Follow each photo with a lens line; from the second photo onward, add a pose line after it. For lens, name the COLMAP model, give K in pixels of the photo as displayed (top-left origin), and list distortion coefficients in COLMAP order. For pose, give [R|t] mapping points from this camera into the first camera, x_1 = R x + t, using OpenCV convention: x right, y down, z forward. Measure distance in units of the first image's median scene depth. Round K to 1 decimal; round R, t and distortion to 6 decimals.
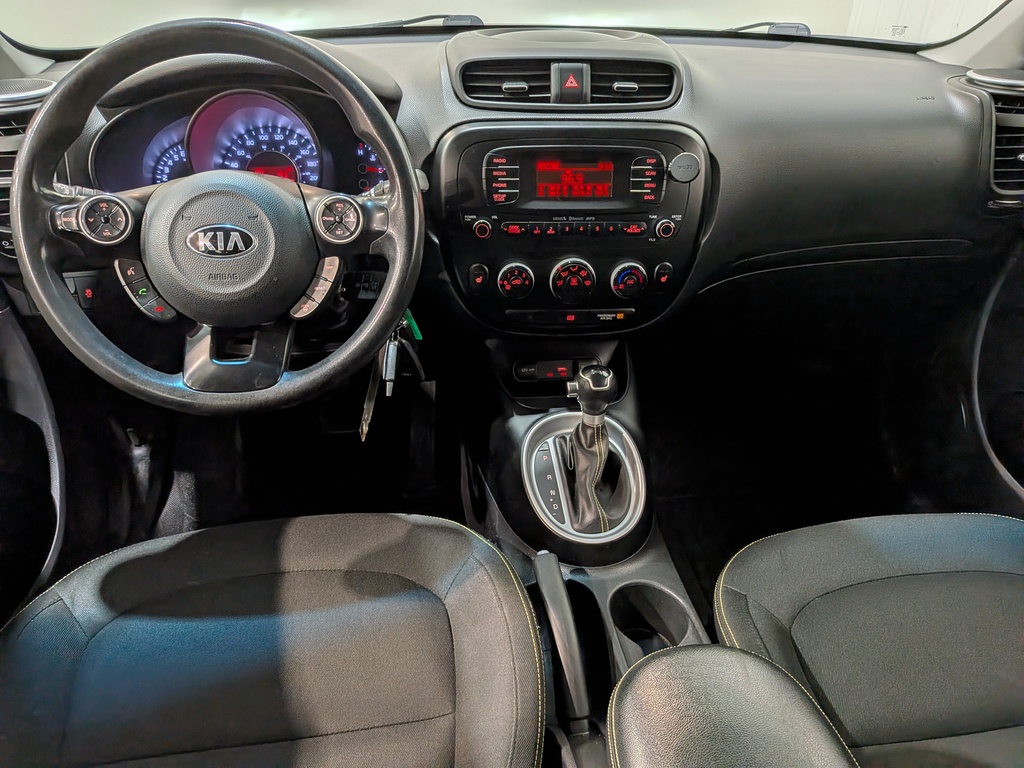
lens RADIAL K [[745.1, 0, 520.1], [0, 745.1, 398.6], [0, 0, 1]] dist [0.029369, -0.064375]
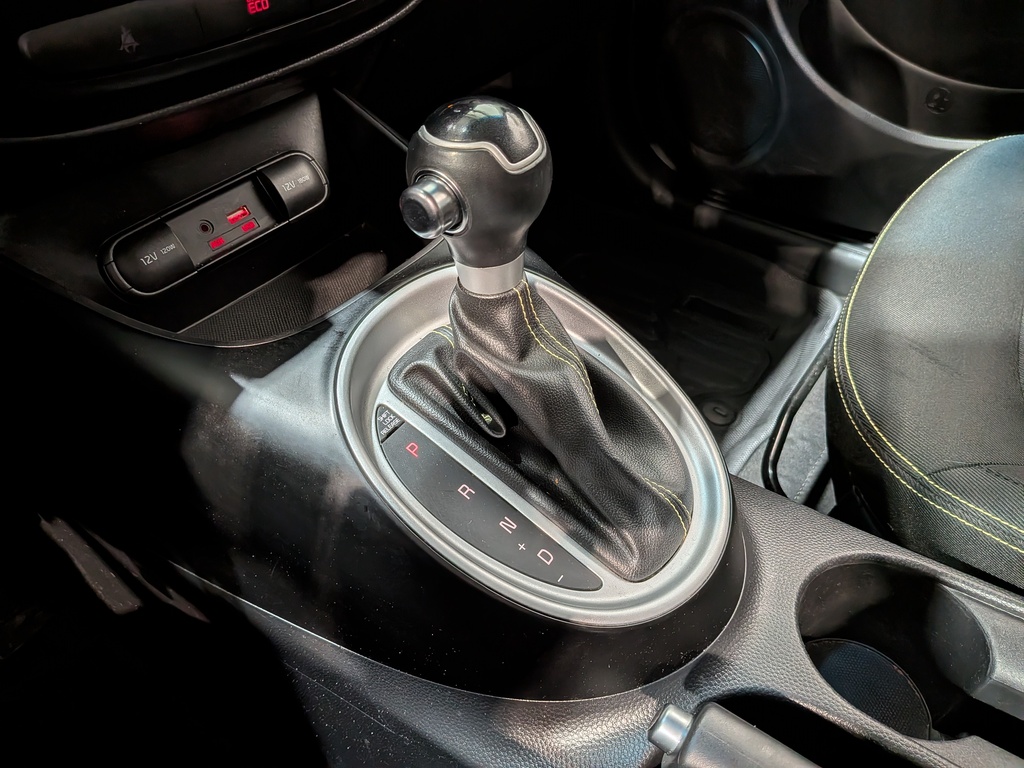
lens RADIAL K [[745.1, 0, 517.2], [0, 745.1, 394.2], [0, 0, 1]] dist [0.029369, -0.064375]
pose [[0.704378, -0.519661, 0.483533, -0.087010], [0.413342, 0.854075, 0.315761, -0.028826], [-0.577062, -0.022550, 0.816389, 0.736706]]
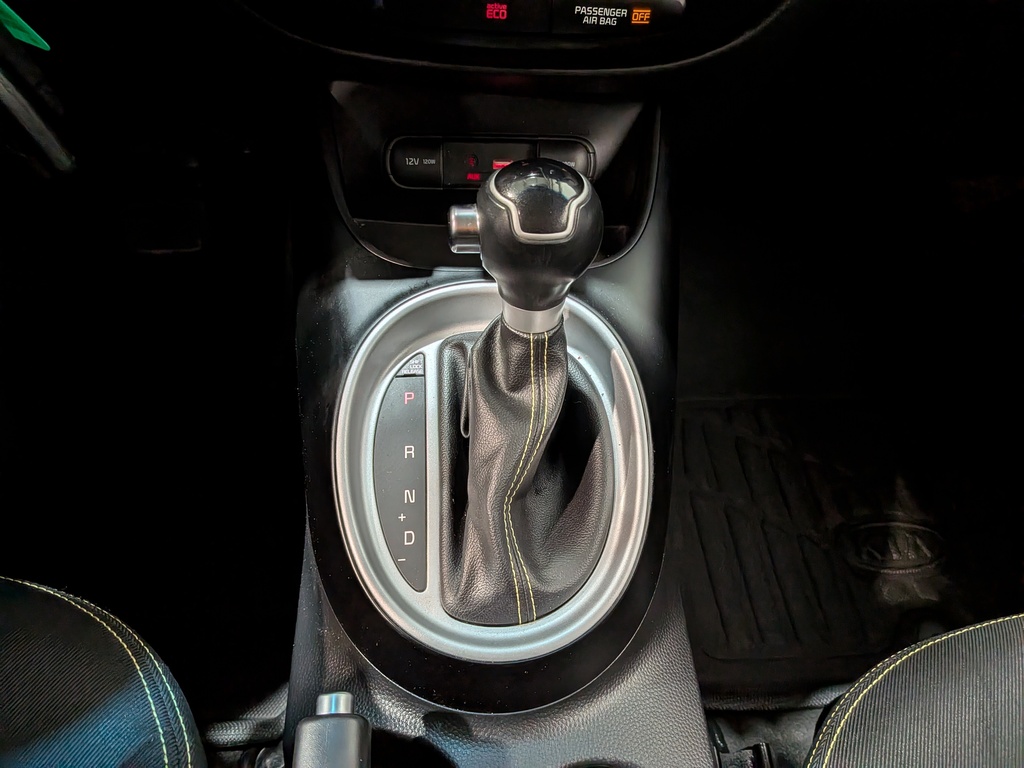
lens RADIAL K [[745.1, 0, 510.5], [0, 745.1, 401.7], [0, 0, 1]] dist [0.029369, -0.064375]
pose [[0.995538, 0.085234, -0.040489, 0.109543], [-0.071150, 0.959881, 0.271233, -0.030716], [0.061983, -0.267142, 0.961662, 0.652877]]
